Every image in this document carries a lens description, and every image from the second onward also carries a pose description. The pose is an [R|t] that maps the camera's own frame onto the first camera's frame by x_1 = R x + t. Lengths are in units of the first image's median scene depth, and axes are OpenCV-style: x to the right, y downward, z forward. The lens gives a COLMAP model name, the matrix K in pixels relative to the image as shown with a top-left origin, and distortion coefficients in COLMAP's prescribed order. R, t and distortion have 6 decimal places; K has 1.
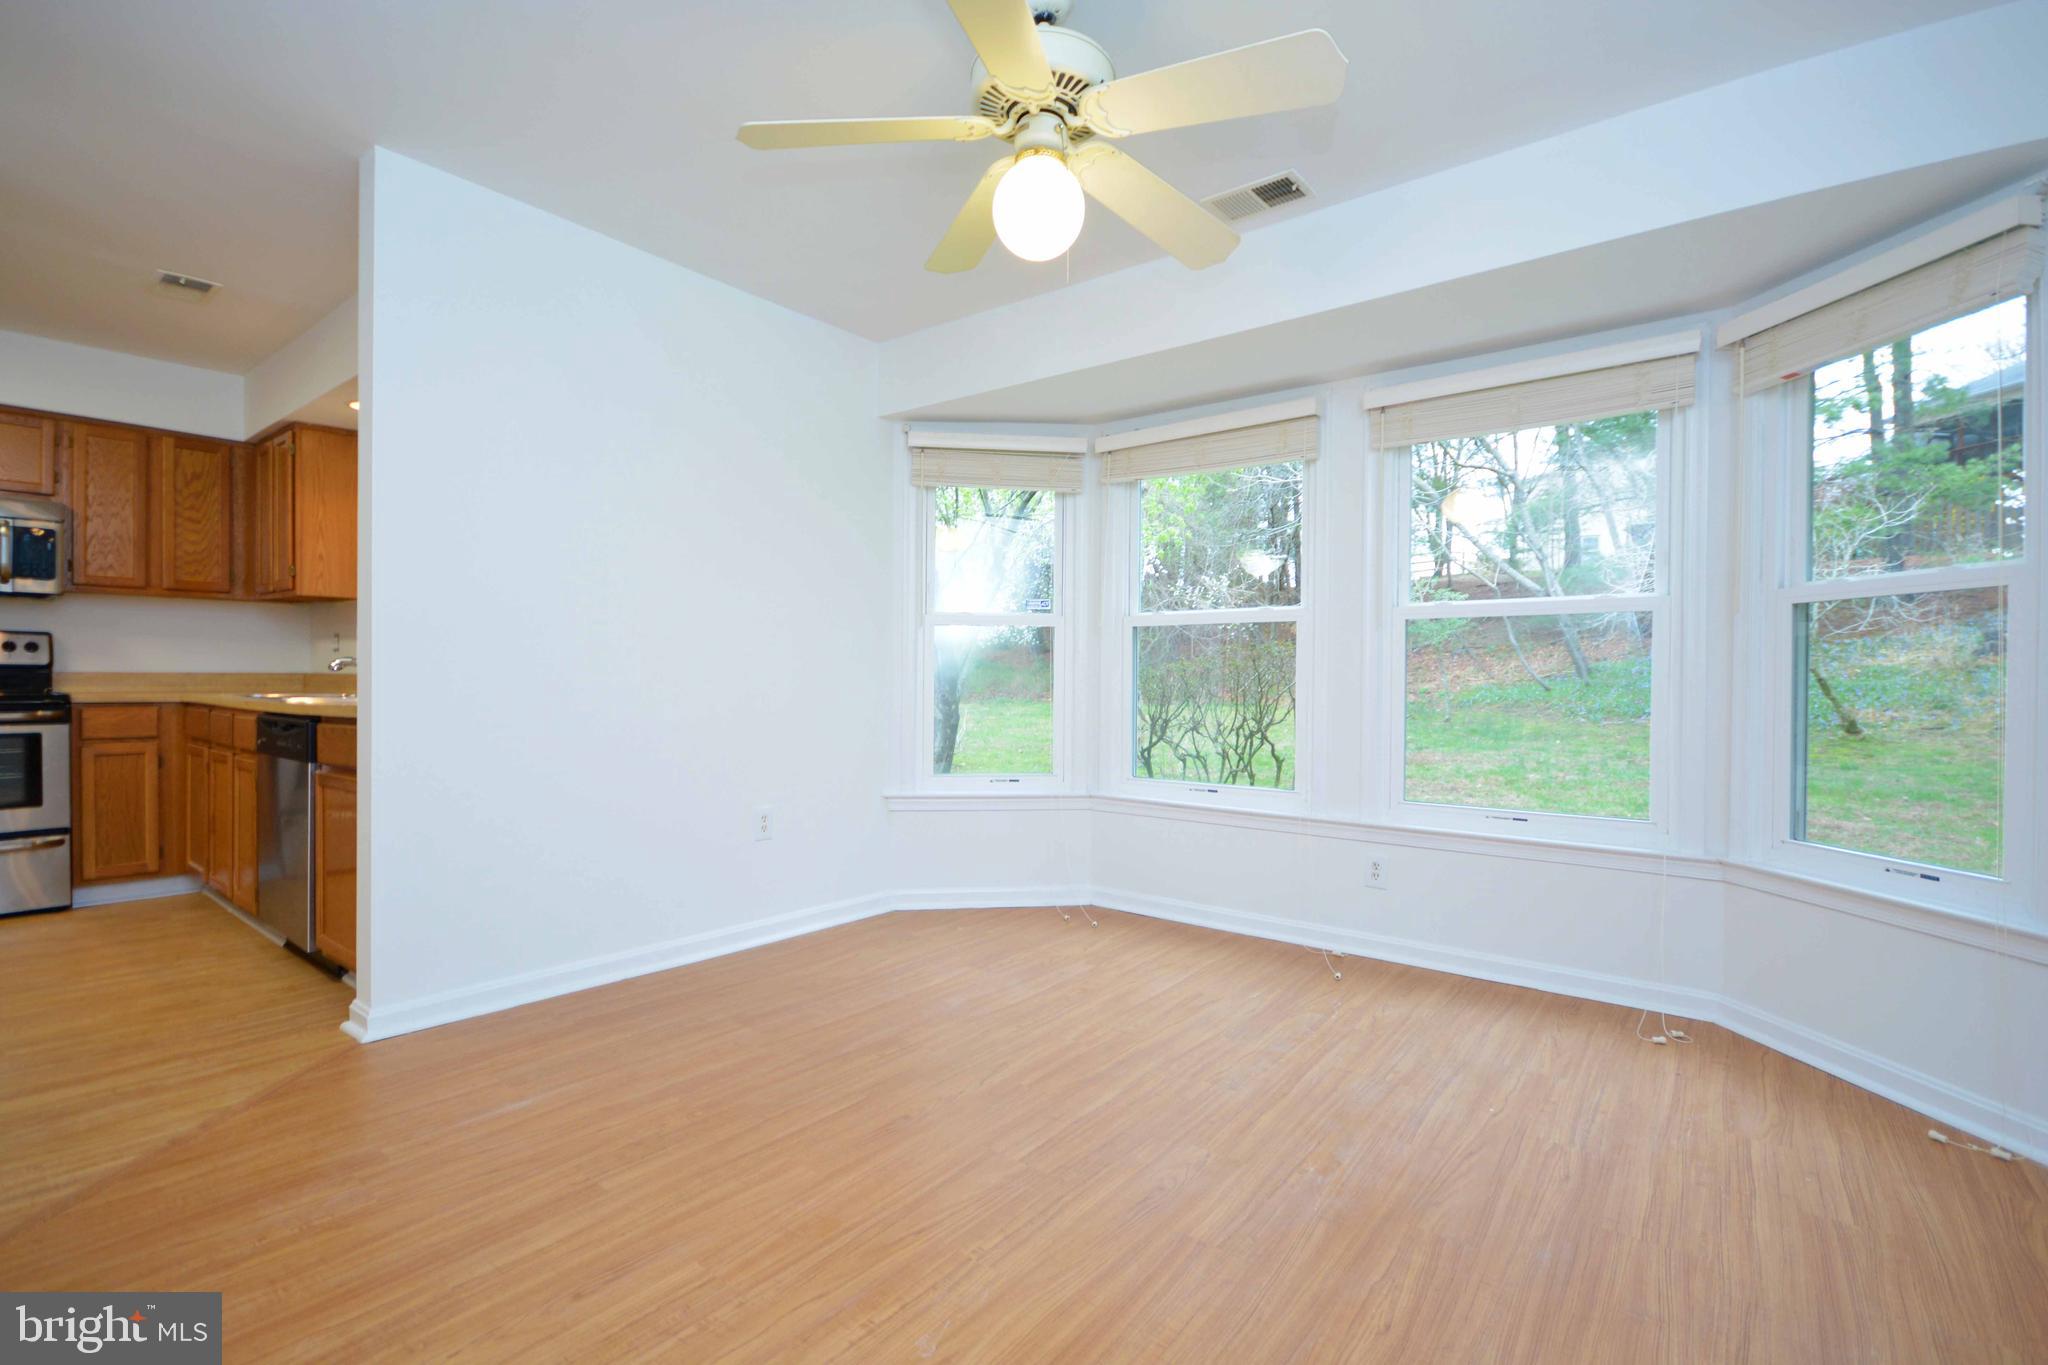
lens RADIAL K [[911.5, 0, 1026.3], [0, 911.5, 688.3], [0, 0, 1]] dist [0.003993, -0.008026]
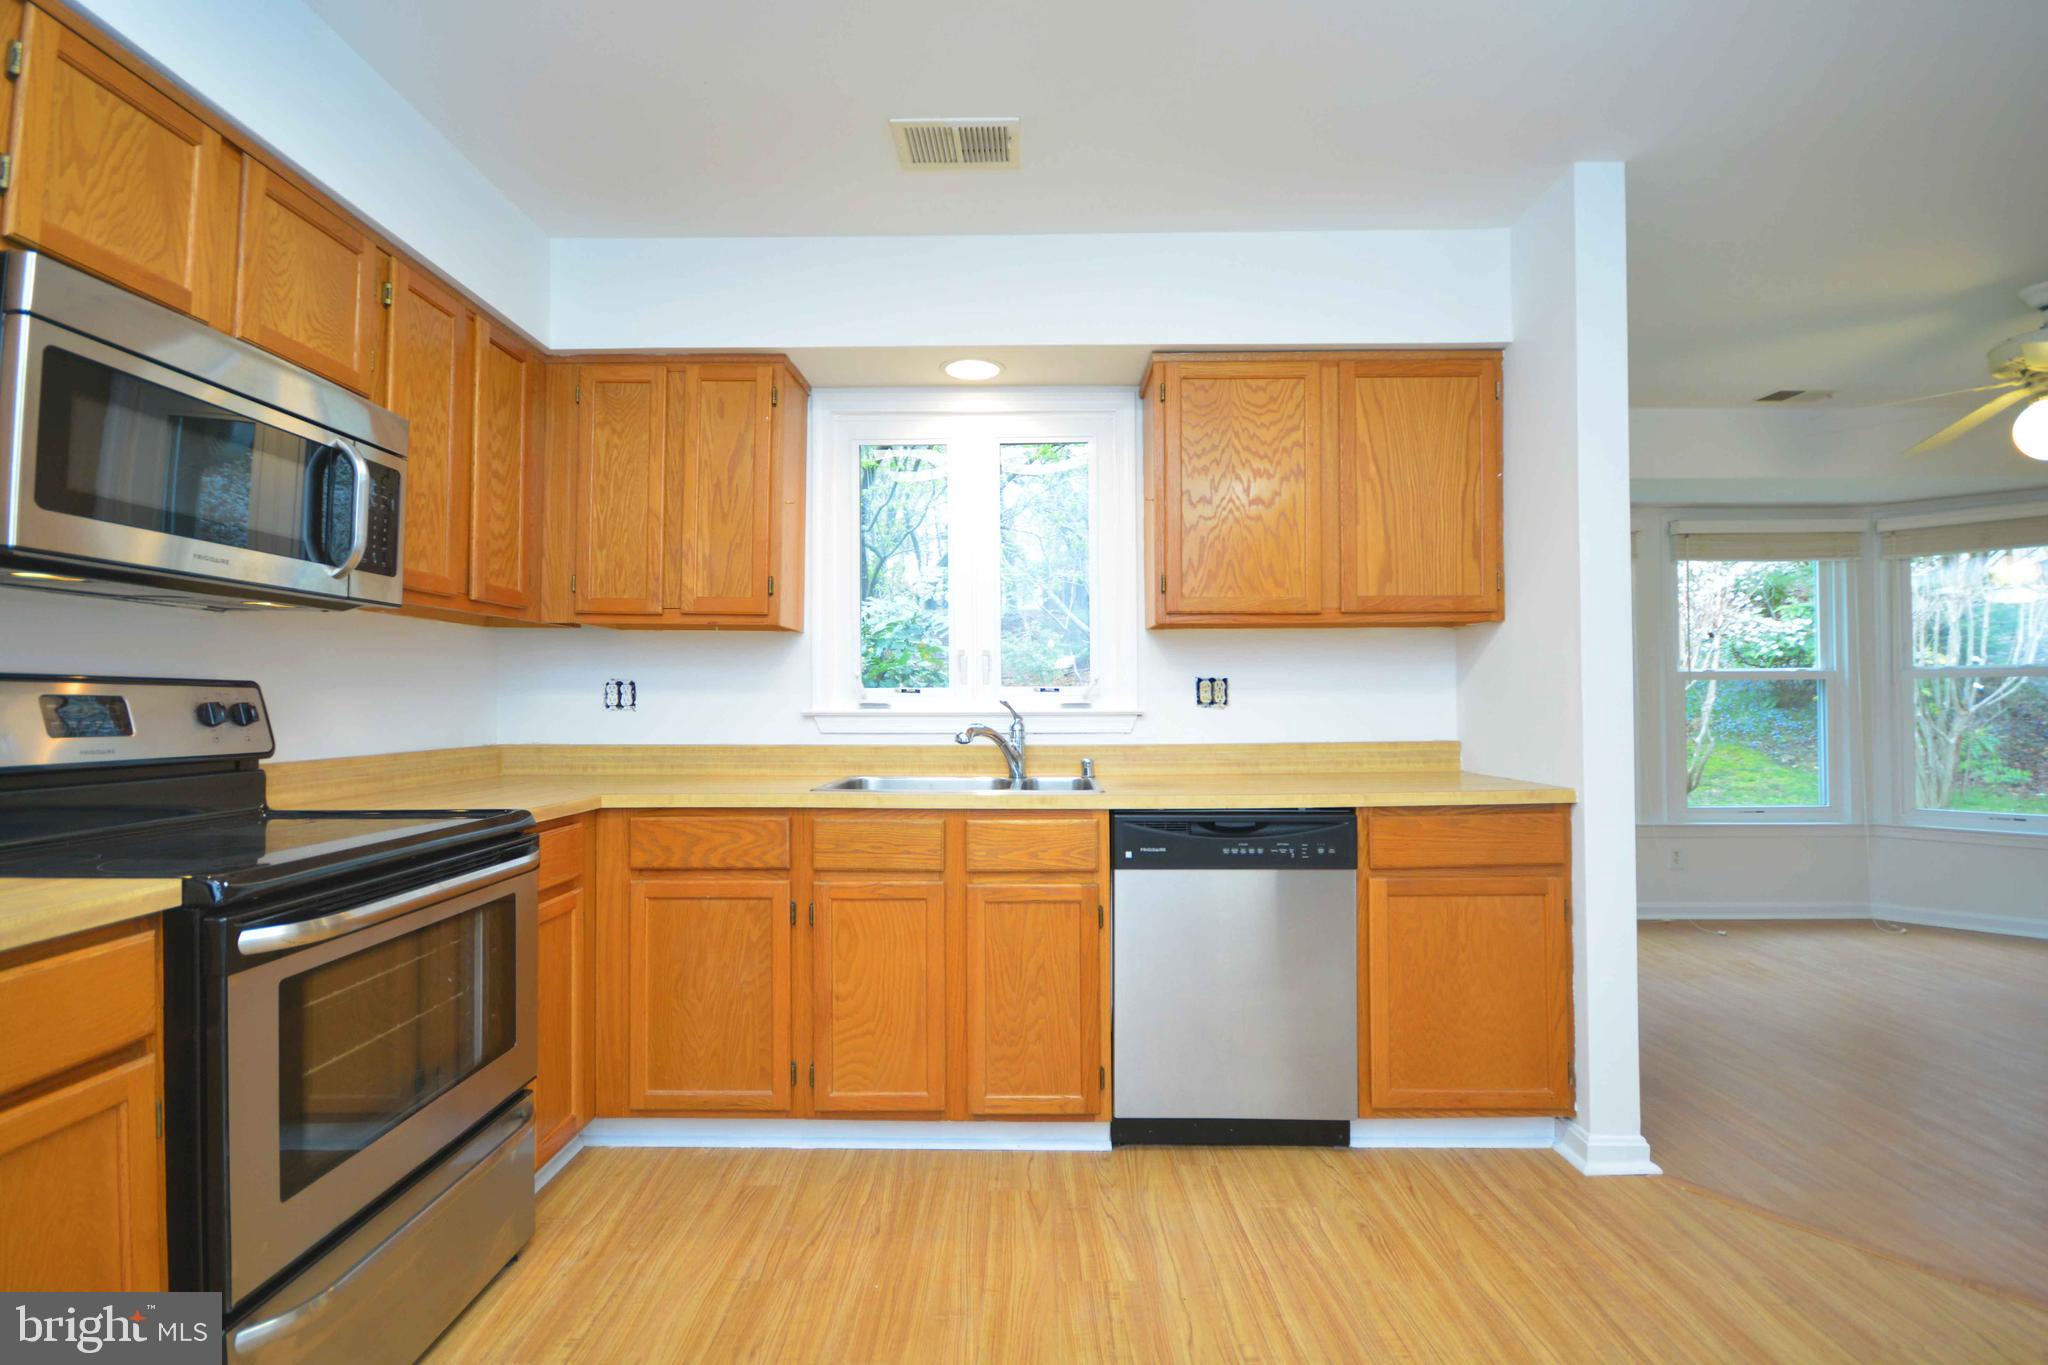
lens RADIAL K [[911.5, 0, 1026.3], [0, 911.5, 688.3], [0, 0, 1]] dist [0.003993, -0.008026]
pose [[0.807765, -0.005208, 0.589481, -1.037429], [0.018884, 0.999676, -0.017045, -0.043357], [-0.589202, 0.024901, 0.807602, 0.387394]]
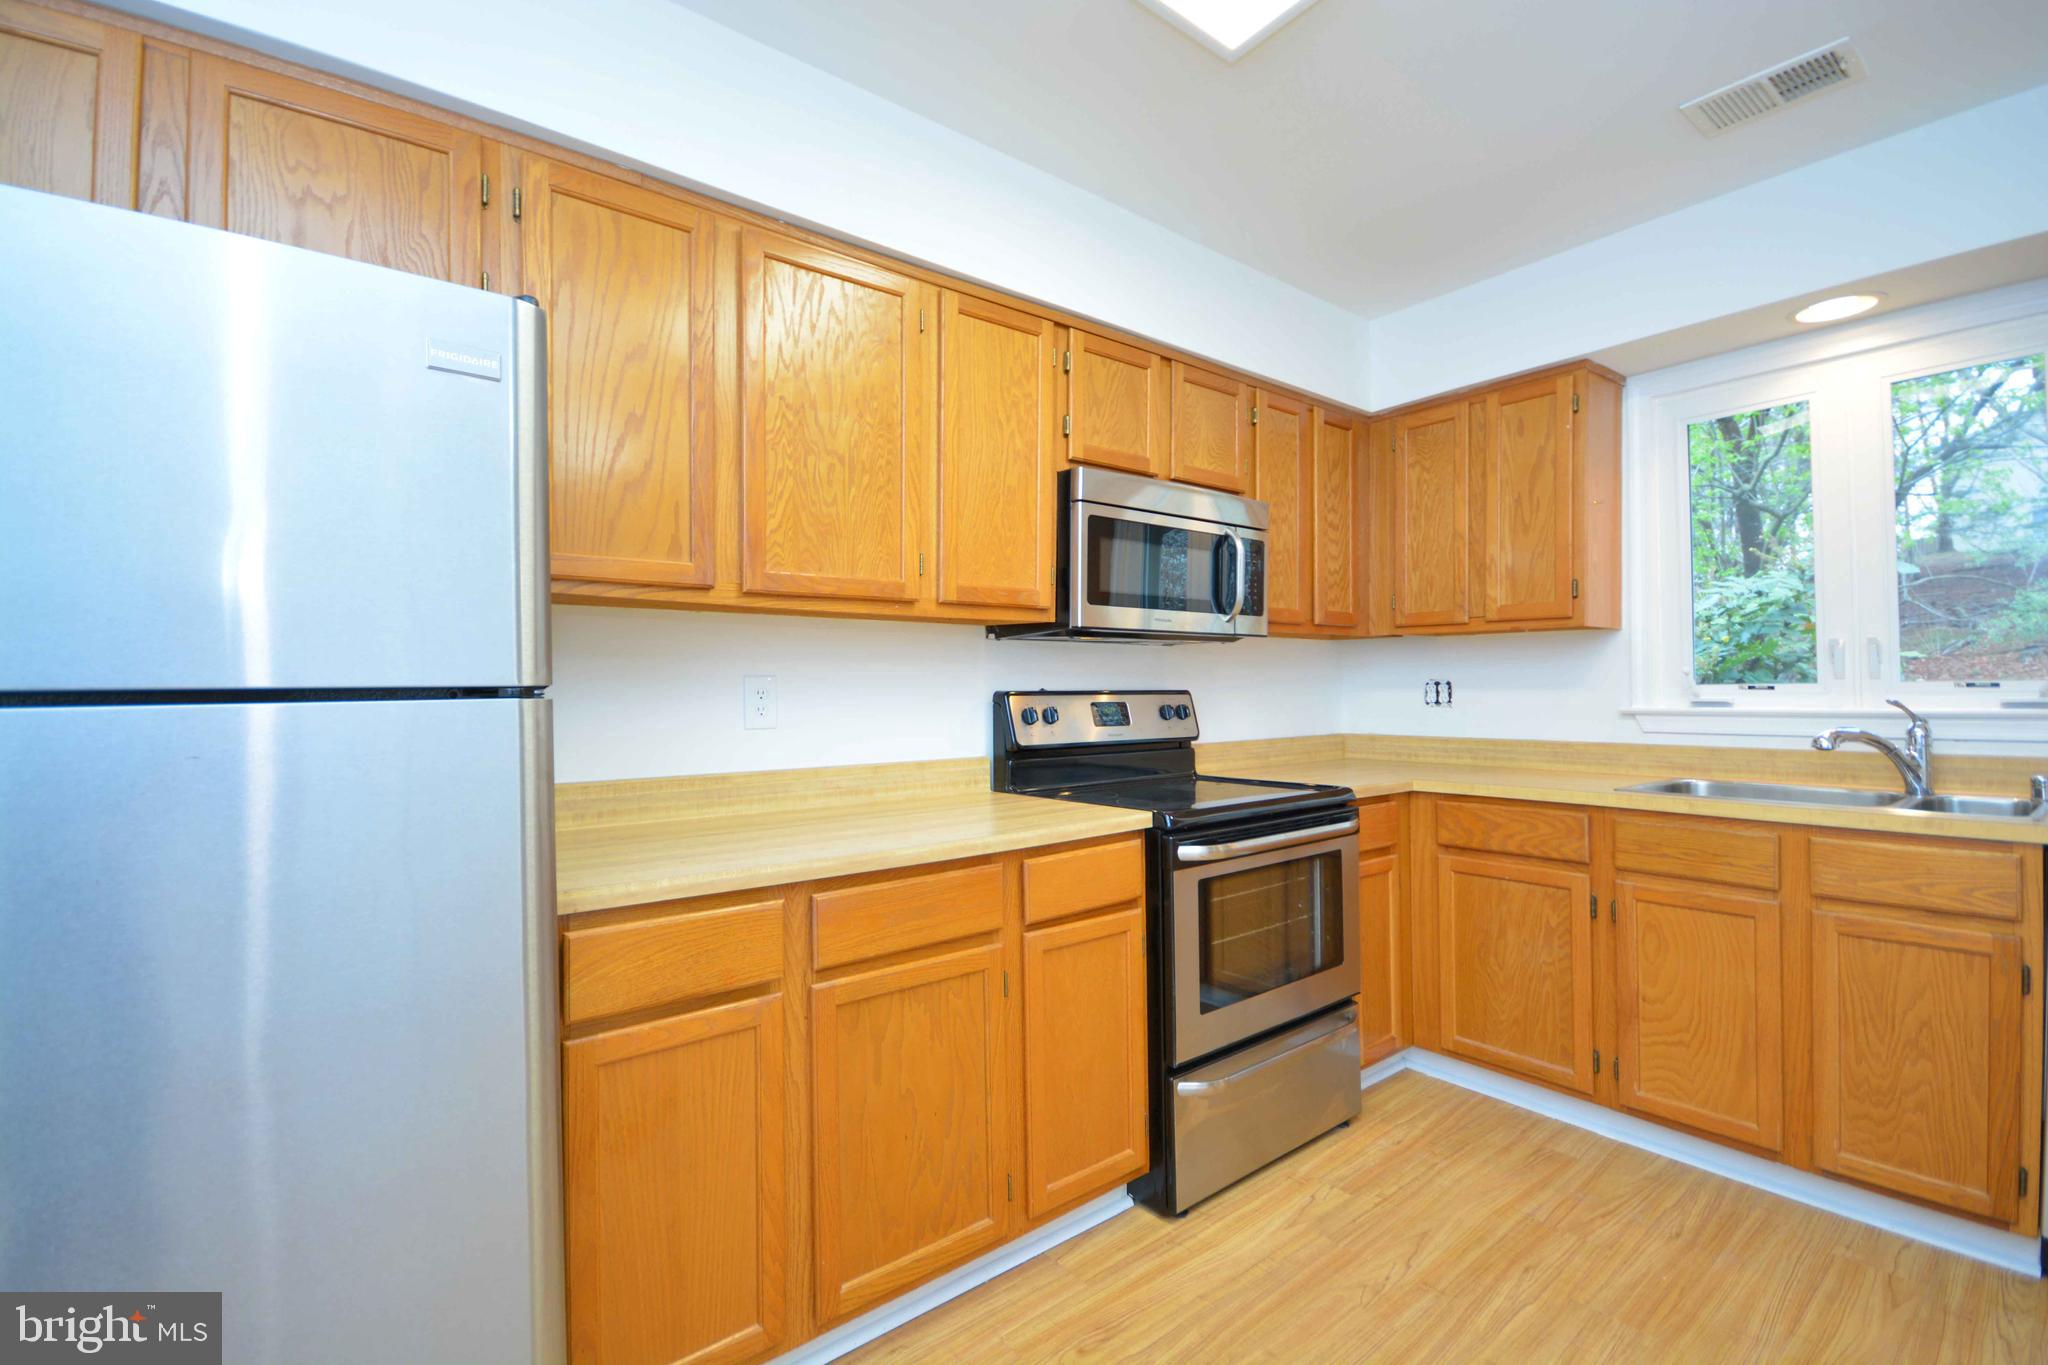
lens RADIAL K [[911.5, 0, 1026.3], [0, 911.5, 688.3], [0, 0, 1]] dist [0.003993, -0.008026]
pose [[0.966342, -0.024177, -0.256123, -1.020310], [0.020470, 0.999644, -0.017130, -0.054418], [0.256445, 0.011311, 0.966493, 0.269261]]
